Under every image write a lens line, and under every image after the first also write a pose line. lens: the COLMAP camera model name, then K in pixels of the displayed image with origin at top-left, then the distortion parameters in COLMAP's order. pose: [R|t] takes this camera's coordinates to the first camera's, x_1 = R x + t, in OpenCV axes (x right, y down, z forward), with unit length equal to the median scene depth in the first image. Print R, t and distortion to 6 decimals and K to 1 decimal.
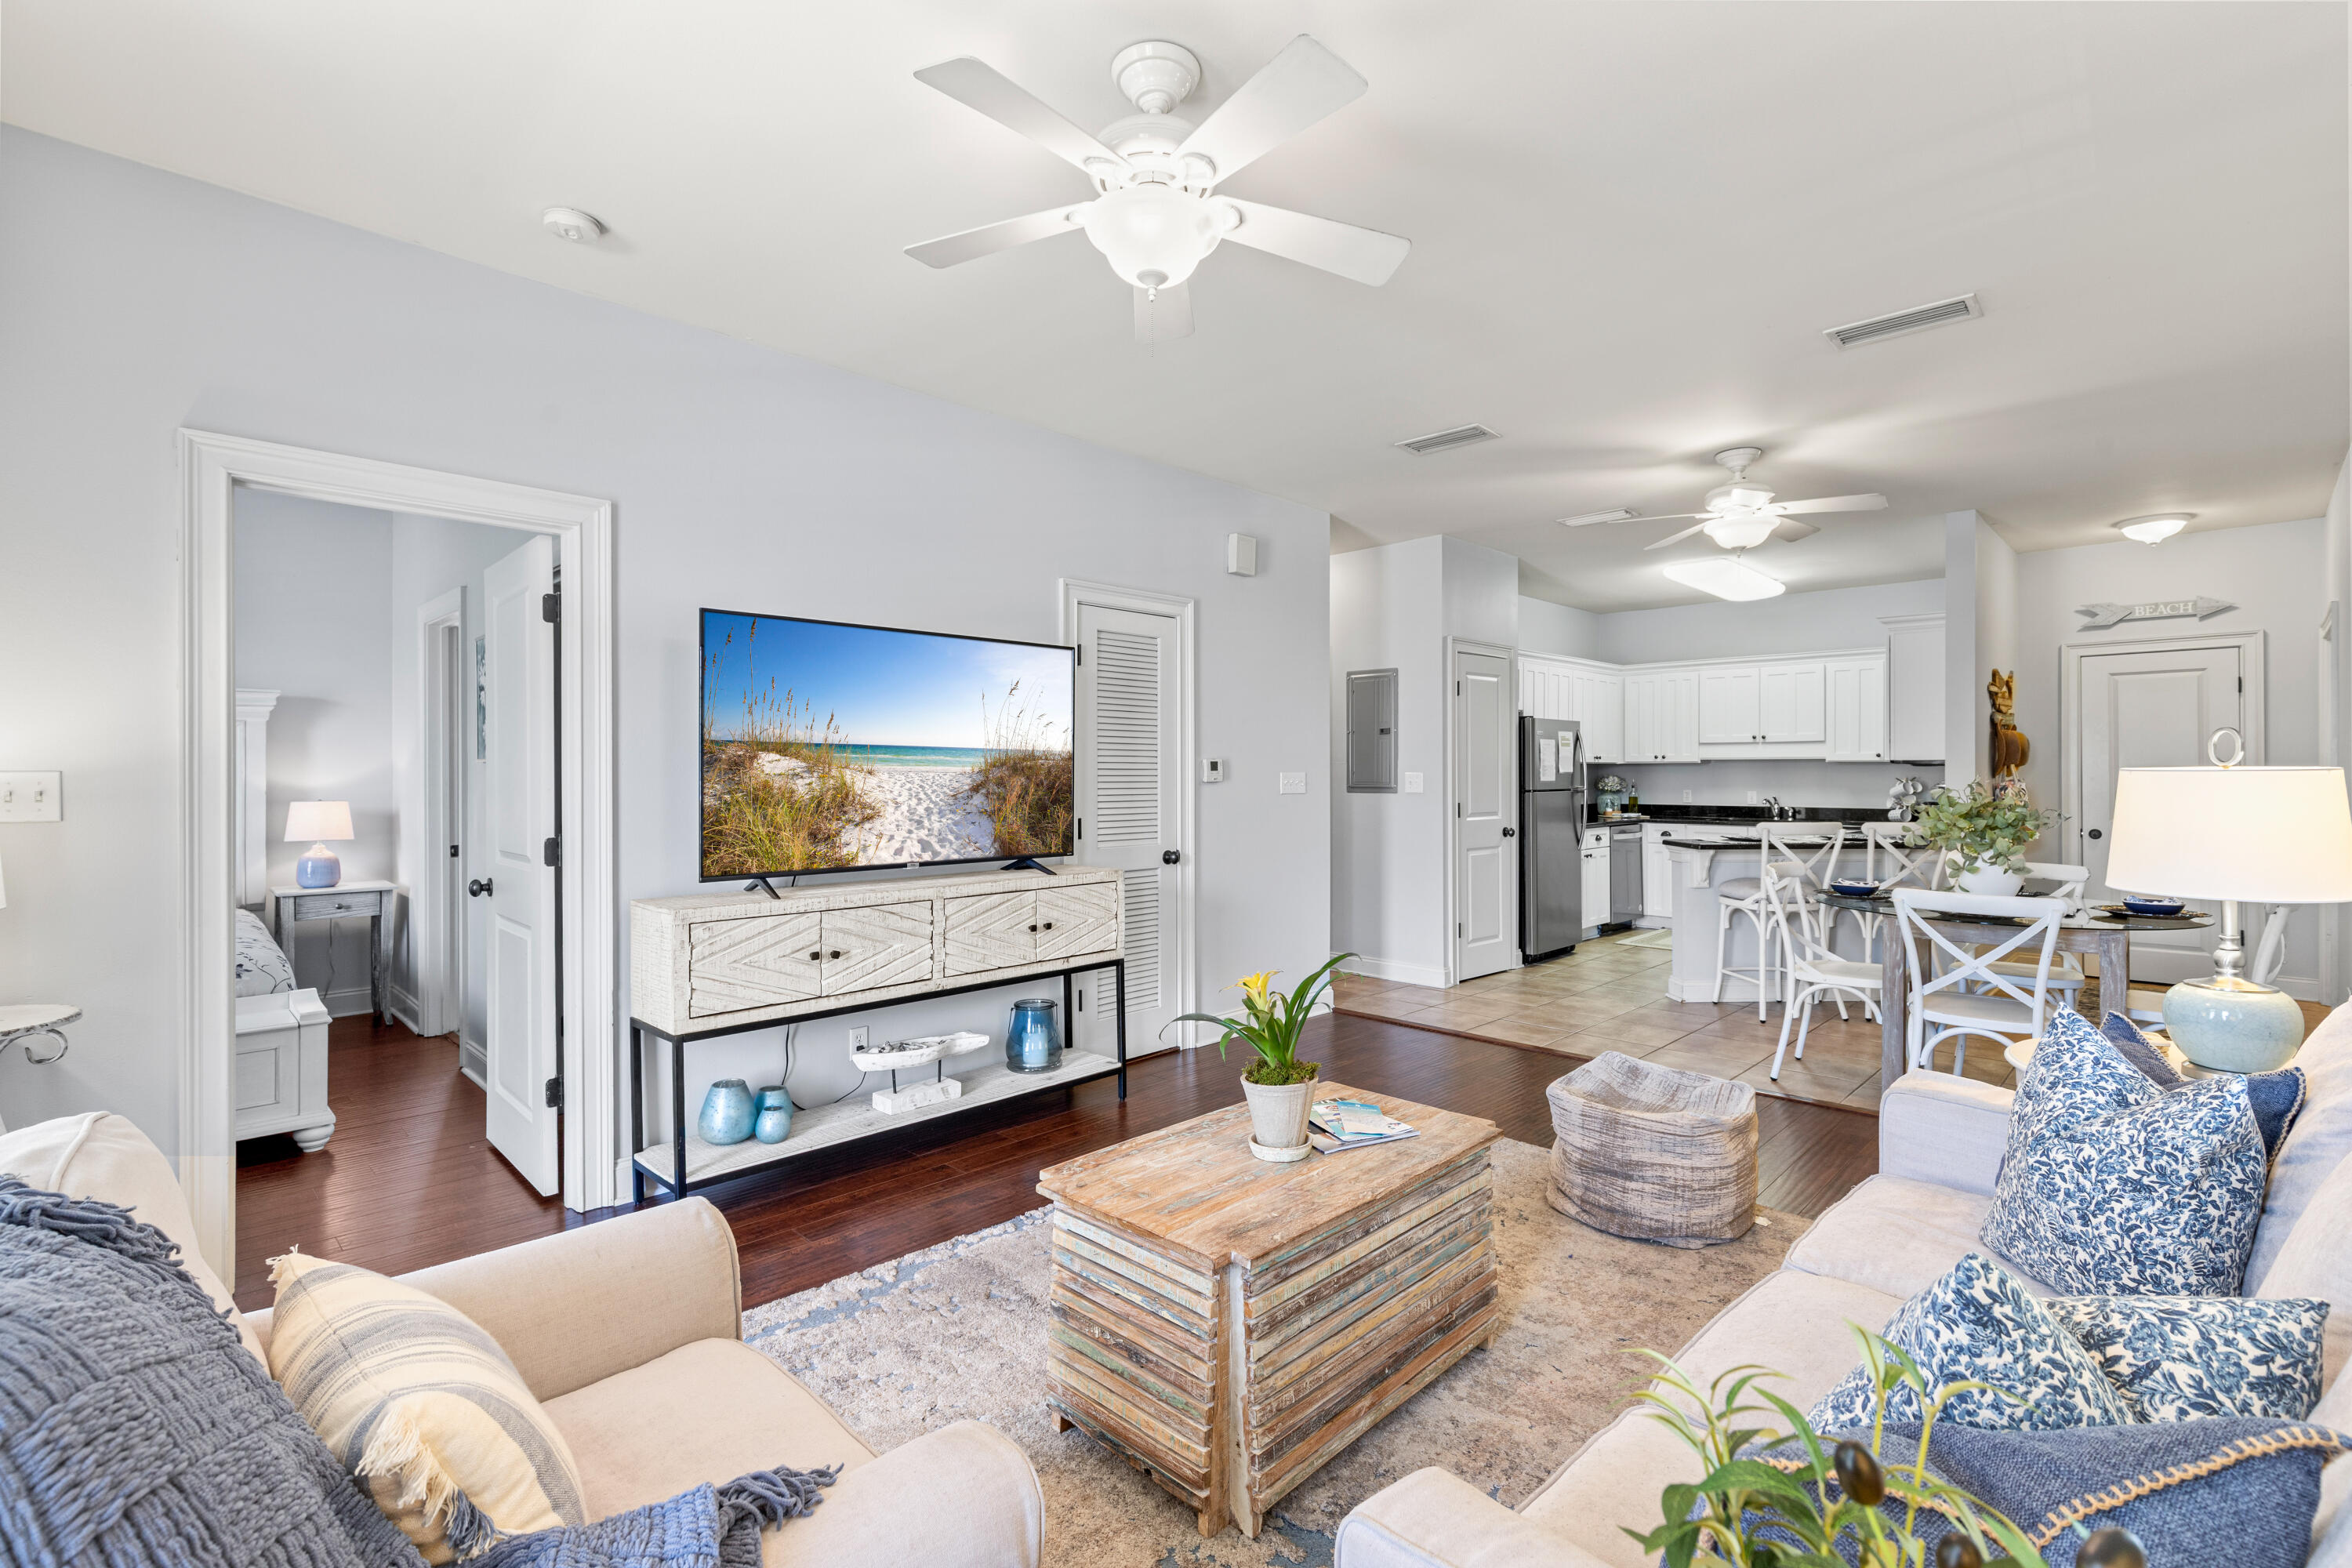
lens RADIAL K [[1073.8, 0, 1172.1], [0, 1073.8, 775.6], [0, 0, 1]] dist [0.005484, -0.001725]
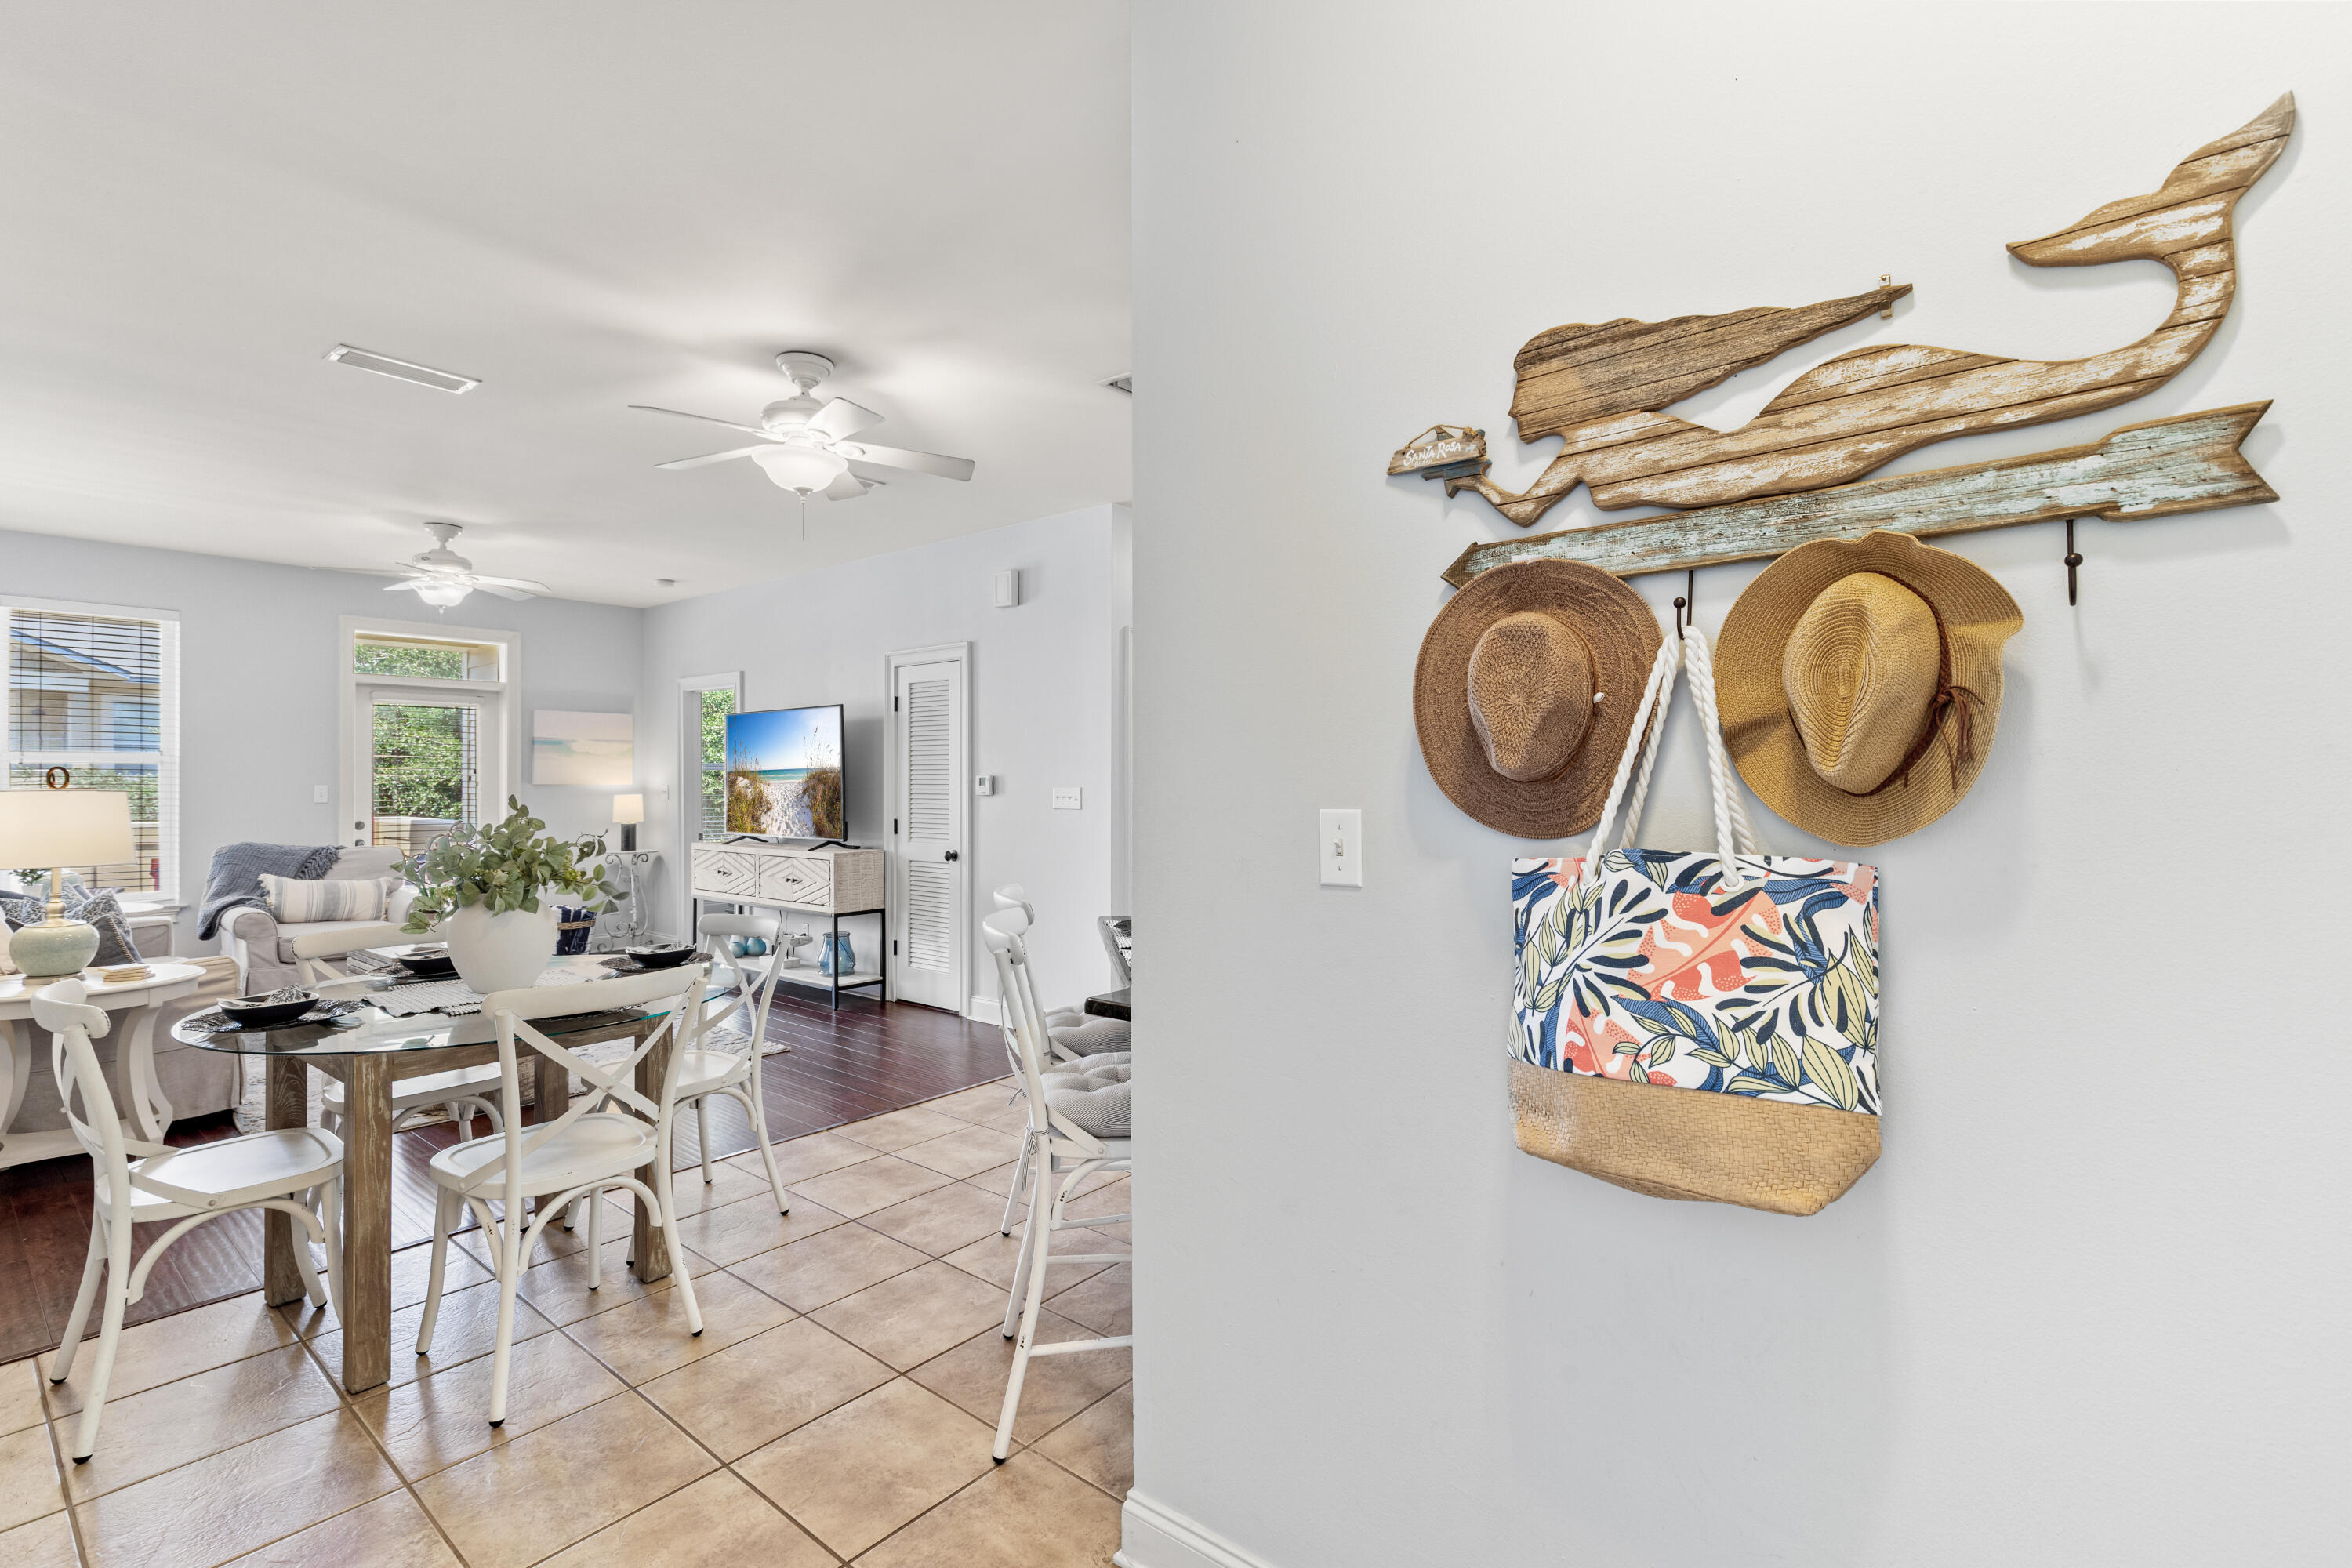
lens RADIAL K [[1073.8, 0, 1190.9], [0, 1073.8, 772.5], [0, 0, 1]] dist [0.005484, -0.001725]
pose [[0.093567, -0.007440, -0.995585, 0.989880], [0.000746, 0.999972, -0.007403, -0.009090], [0.995613, -0.000050, 0.093570, 0.913737]]
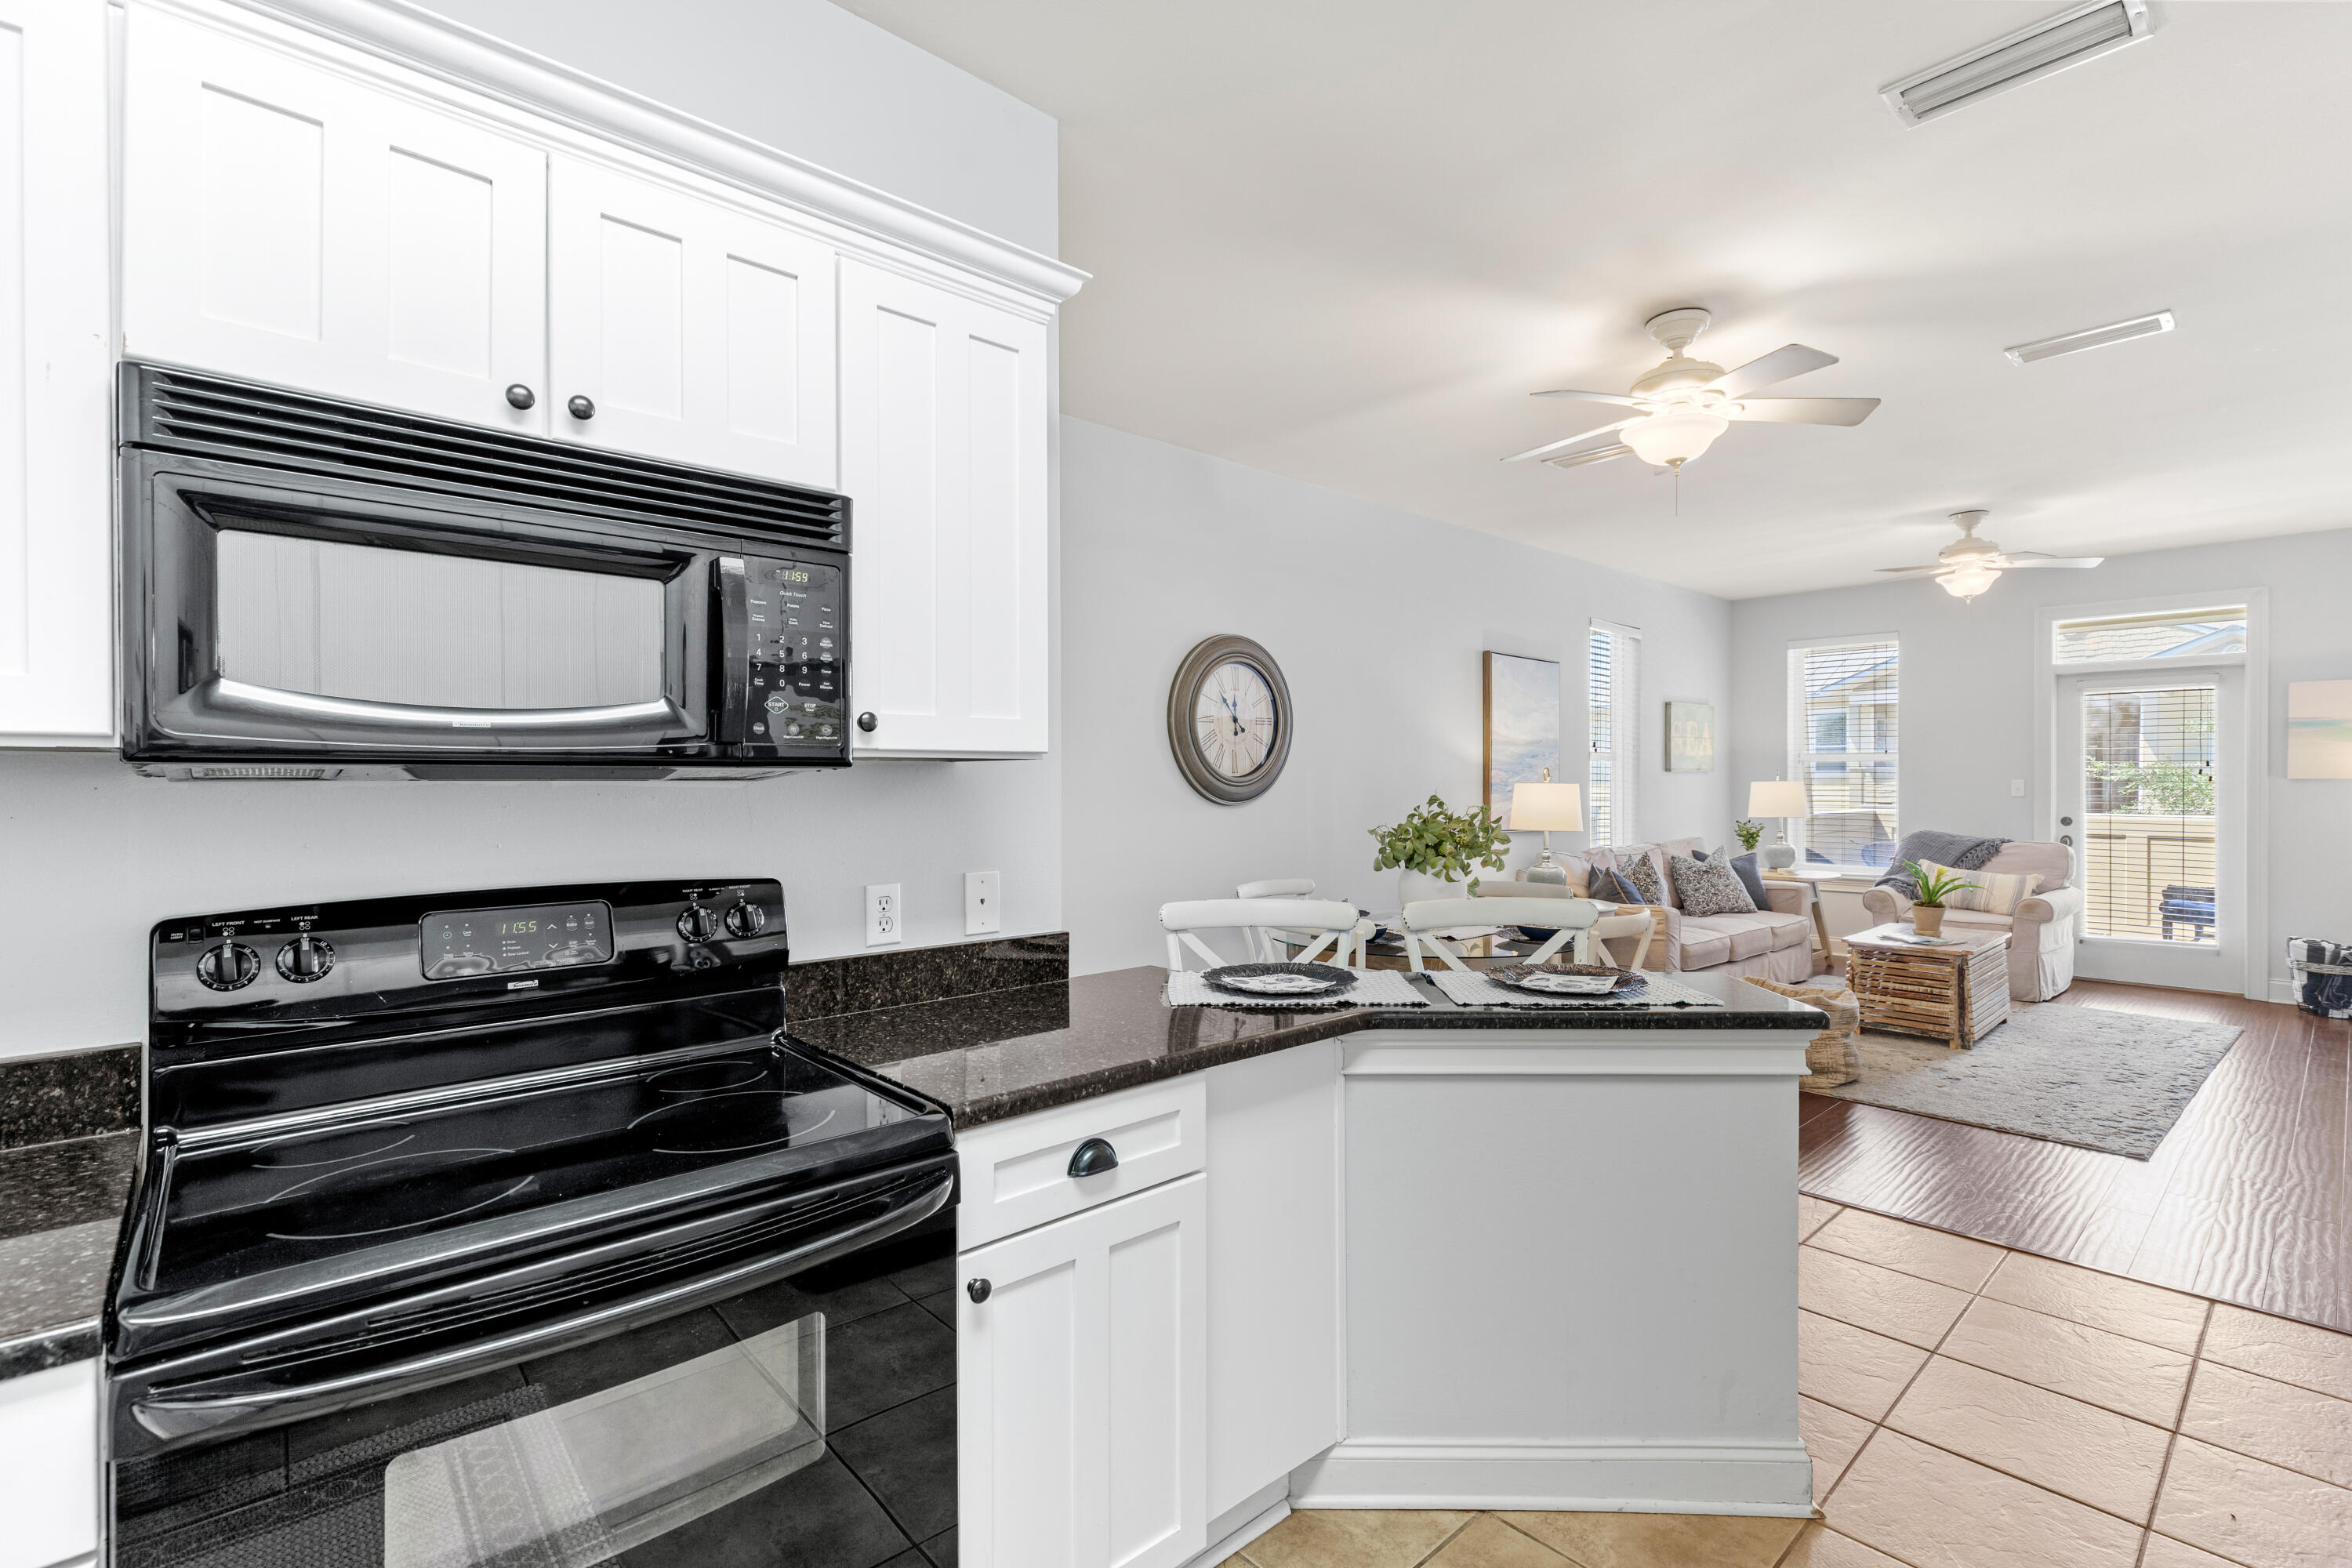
lens RADIAL K [[1073.8, 0, 1175.2], [0, 1073.8, 779.6], [0, 0, 1]] dist [0.005484, -0.001725]
pose [[-0.995631, 0.002811, 0.093331, 0.601274], [0.002898, 0.999995, 0.000795, -0.008359], [-0.093328, 0.001062, -0.995635, 1.308181]]
